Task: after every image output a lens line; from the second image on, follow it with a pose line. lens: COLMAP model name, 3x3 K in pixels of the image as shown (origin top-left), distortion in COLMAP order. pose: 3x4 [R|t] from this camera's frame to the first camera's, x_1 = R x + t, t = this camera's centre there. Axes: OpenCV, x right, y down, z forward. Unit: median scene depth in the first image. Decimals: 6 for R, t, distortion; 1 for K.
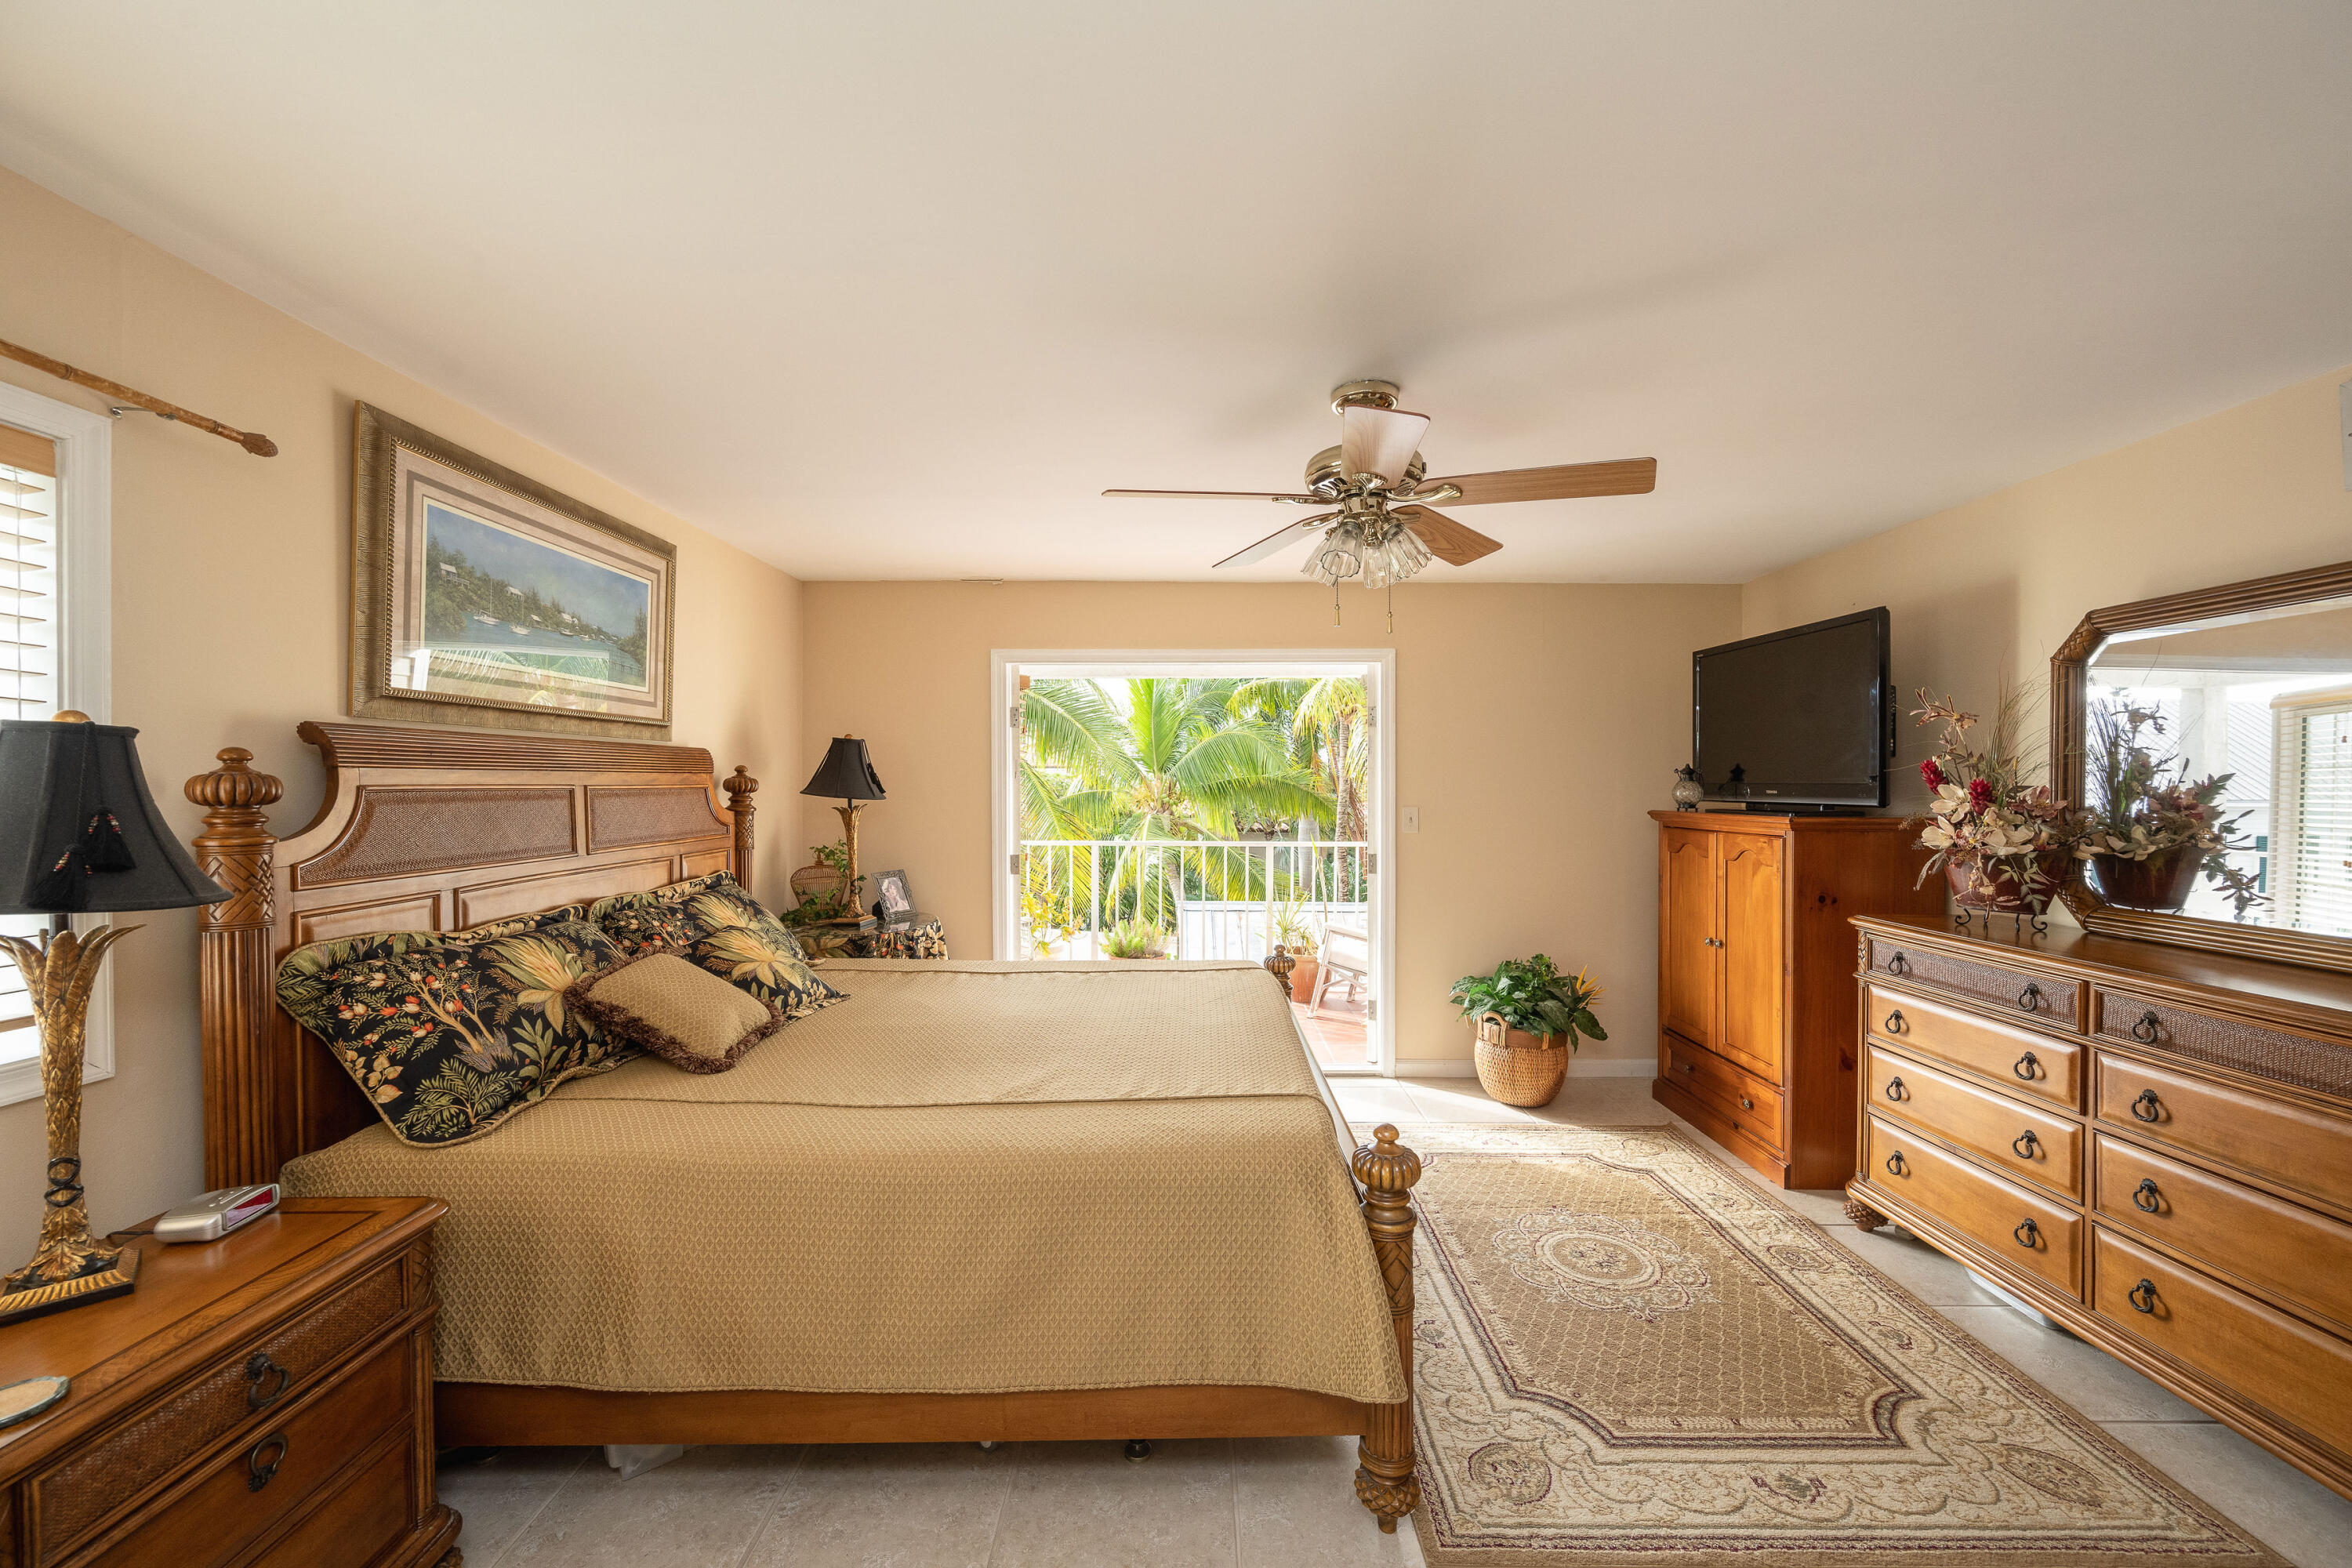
lens RADIAL K [[930.7, 0, 1191.7], [0, 930.7, 792.2], [0, 0, 1]] dist [-0.001597, -0.000063]
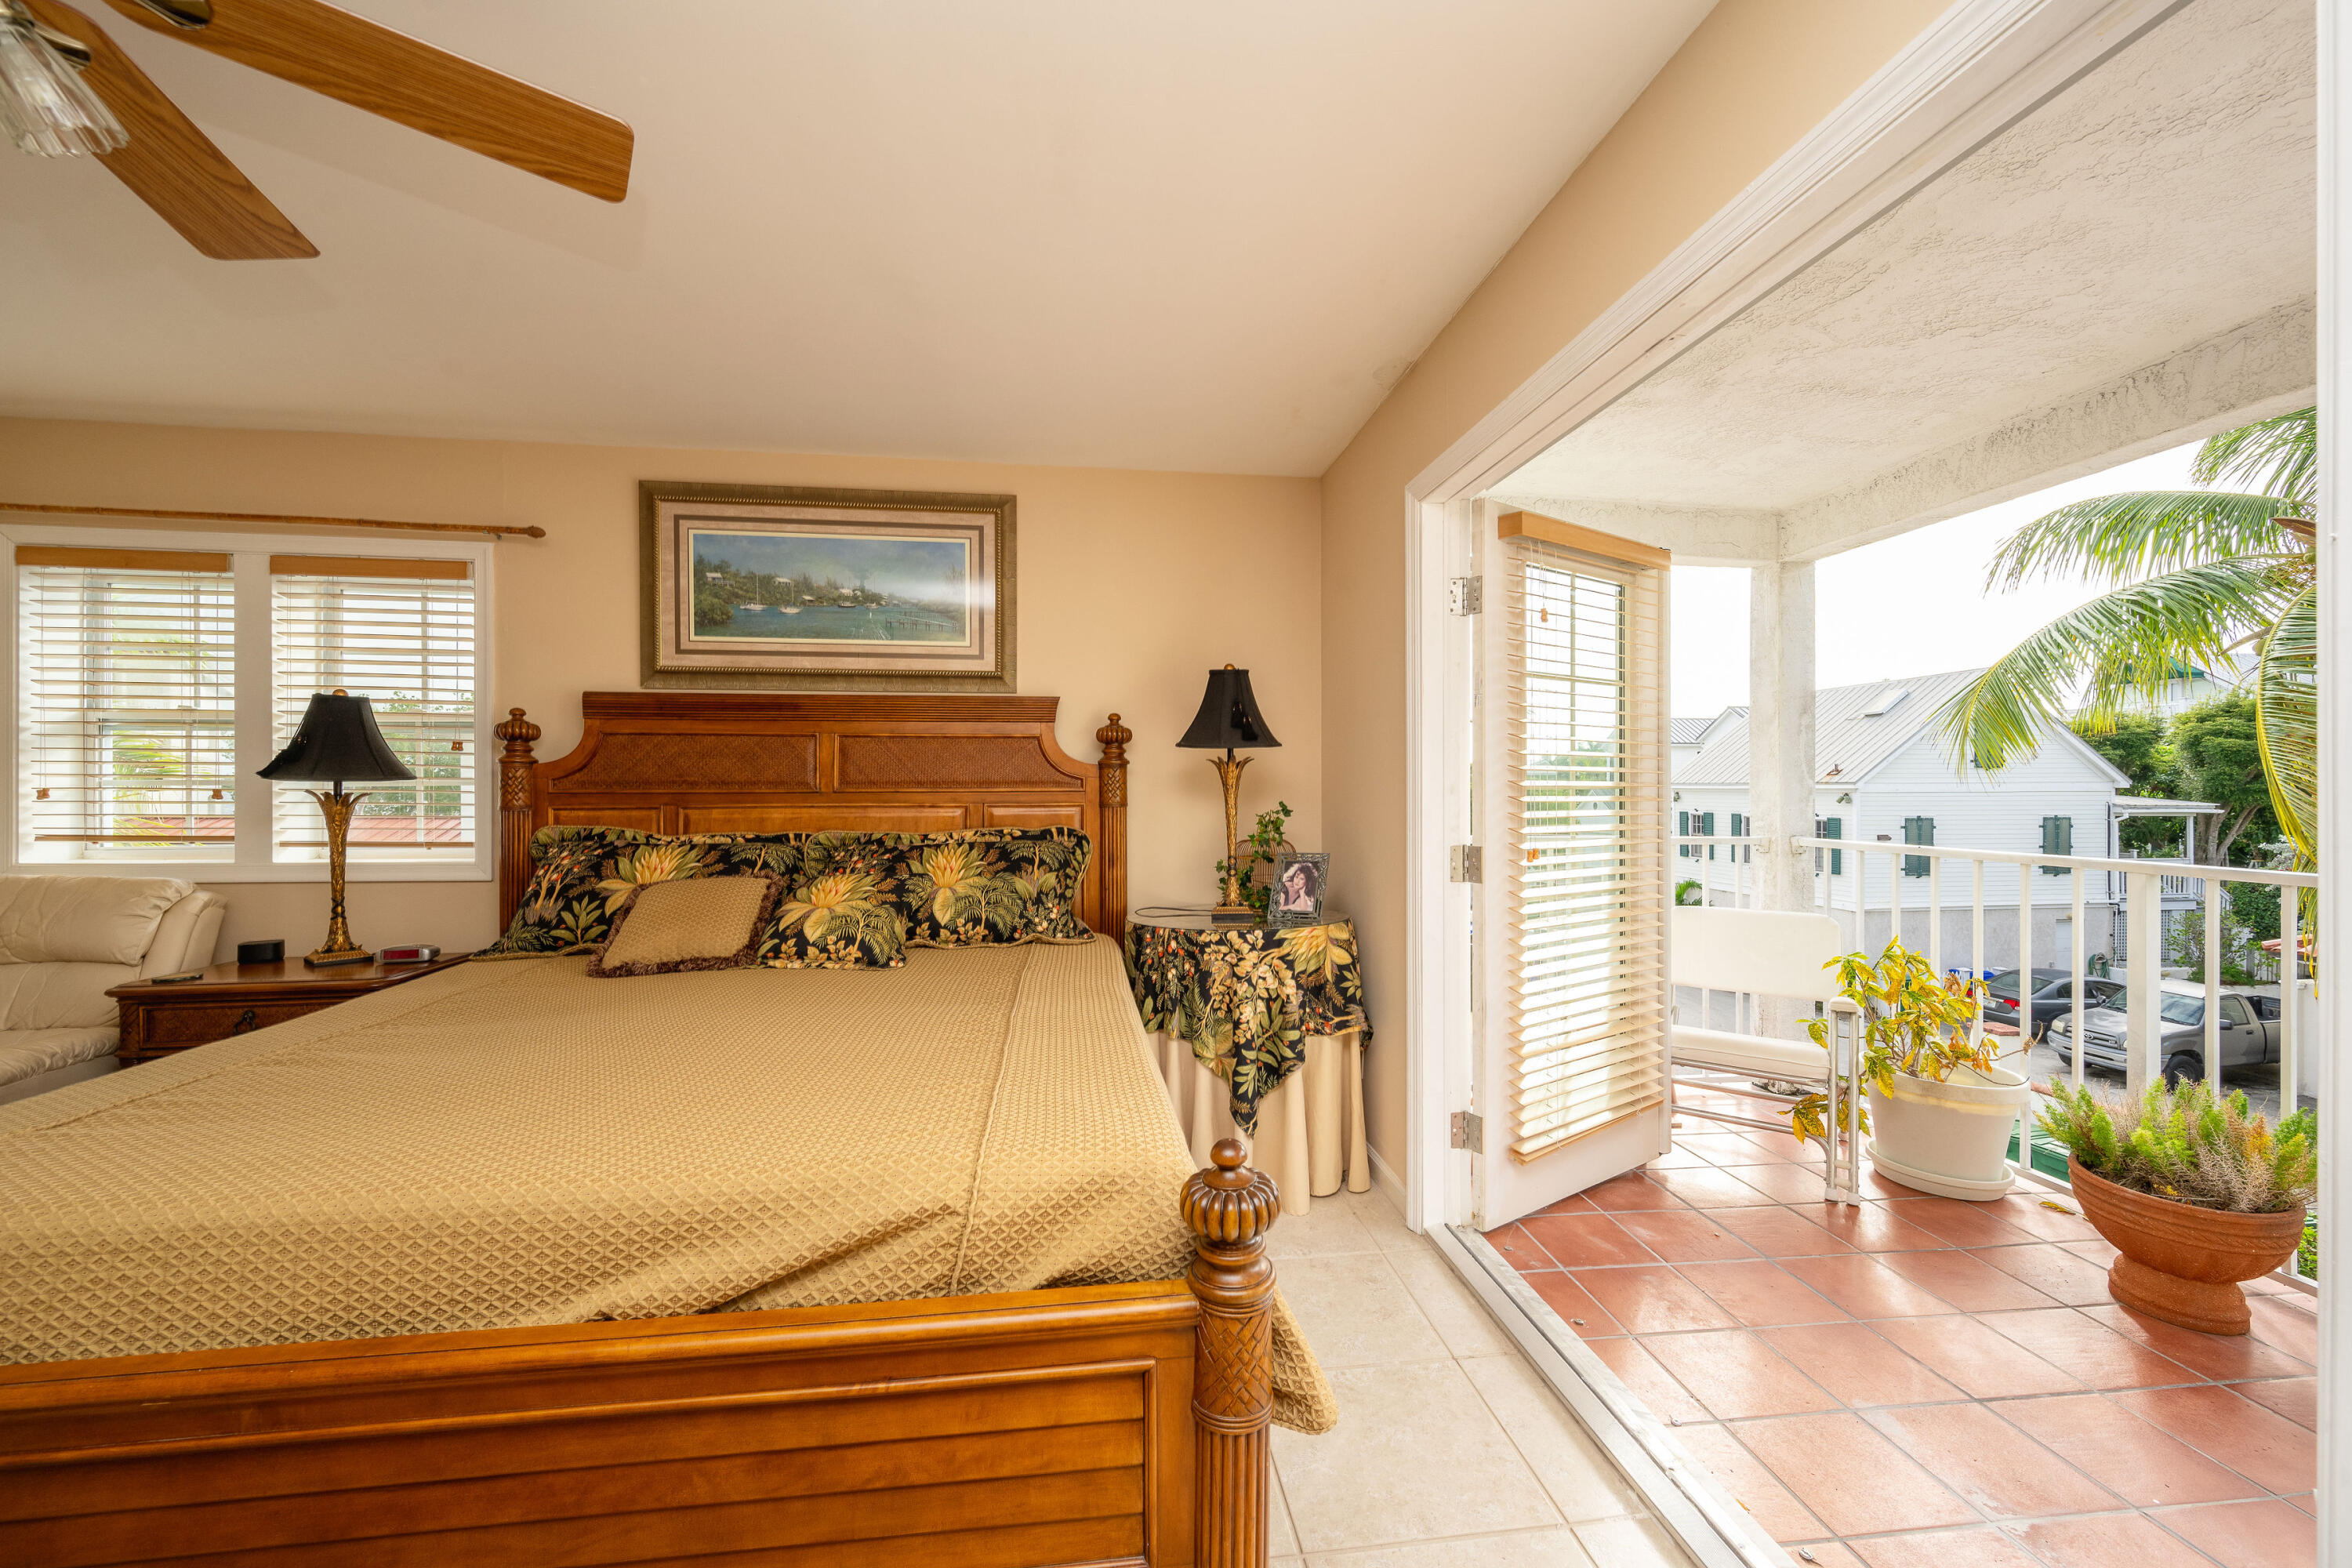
lens RADIAL K [[930.7, 0, 1179.1], [0, 930.7, 787.2], [0, 0, 1]] dist [-0.001597, -0.000063]
pose [[0.124197, 0.000870, -0.992257, 0.548829], [-0.010267, 0.999947, -0.000409, 0.056377], [0.992204, 0.010238, 0.124200, 1.262174]]
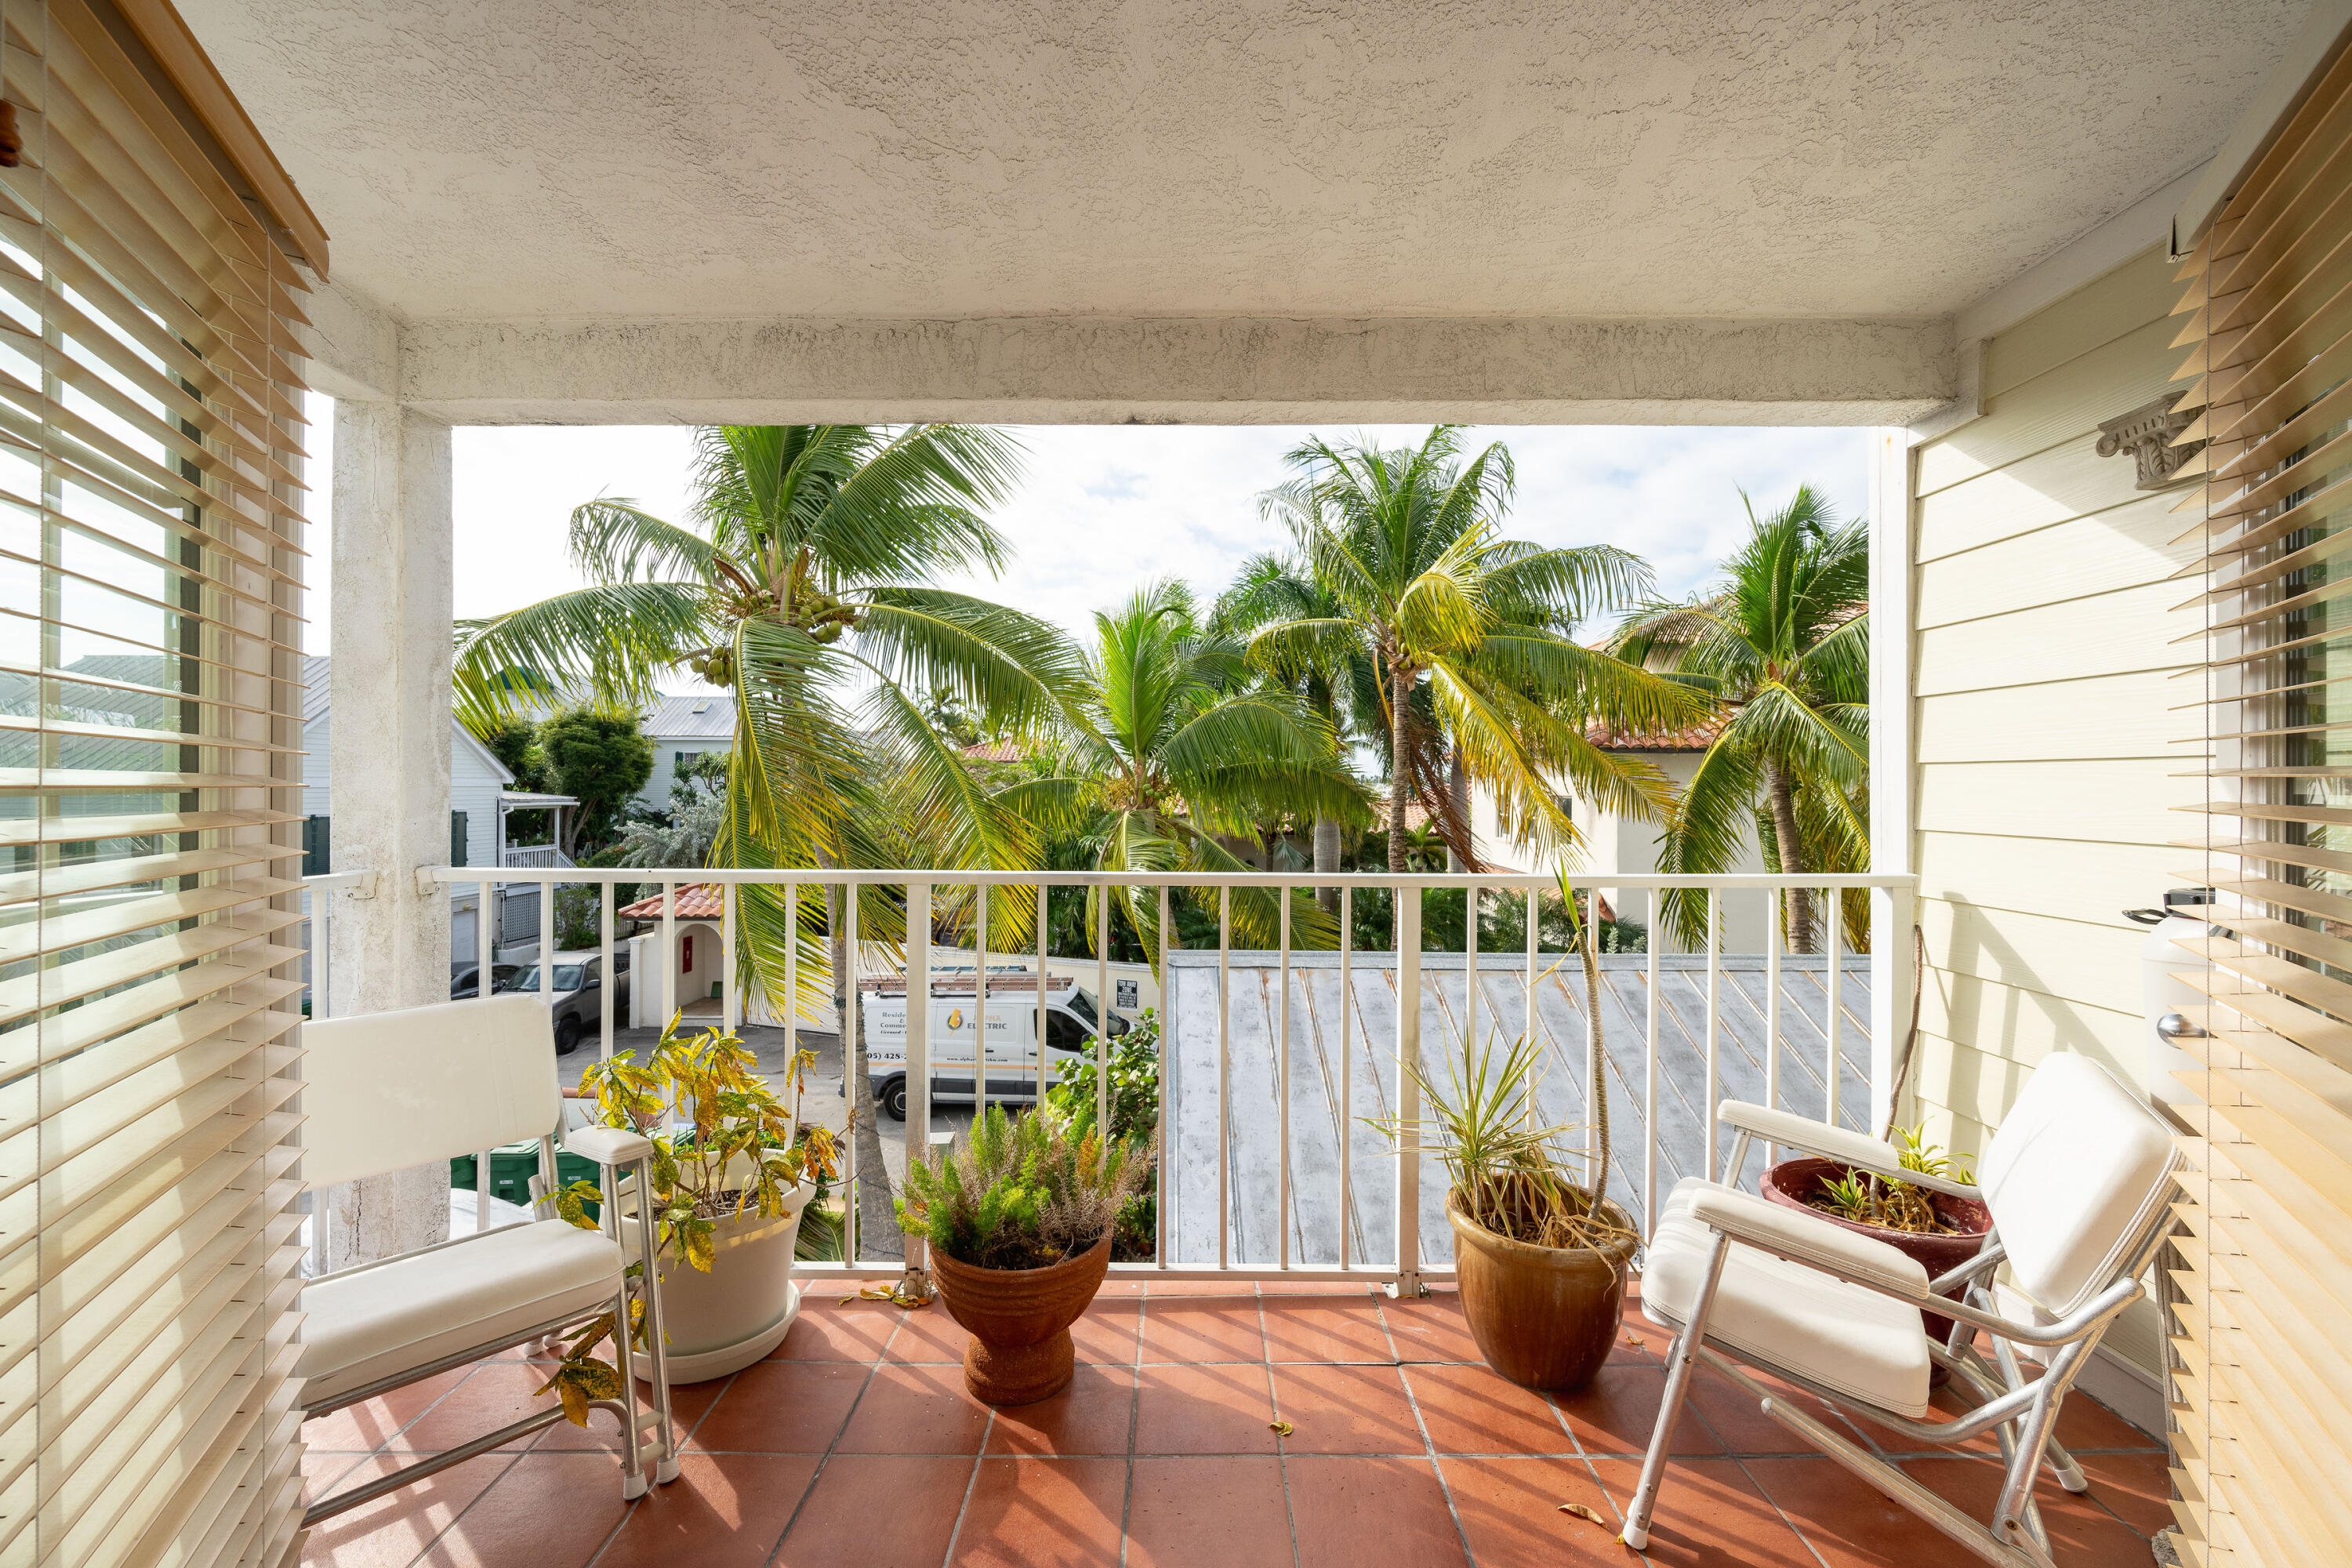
lens RADIAL K [[930.7, 0, 1187.8], [0, 930.7, 777.5], [0, 0, 1]] dist [-0.001597, -0.000063]
pose [[0.999961, 0.004845, 0.007416, -0.024486], [-0.004707, 0.999817, -0.018518, 0.050952], [-0.007504, 0.018482, 0.999801, 1.501159]]
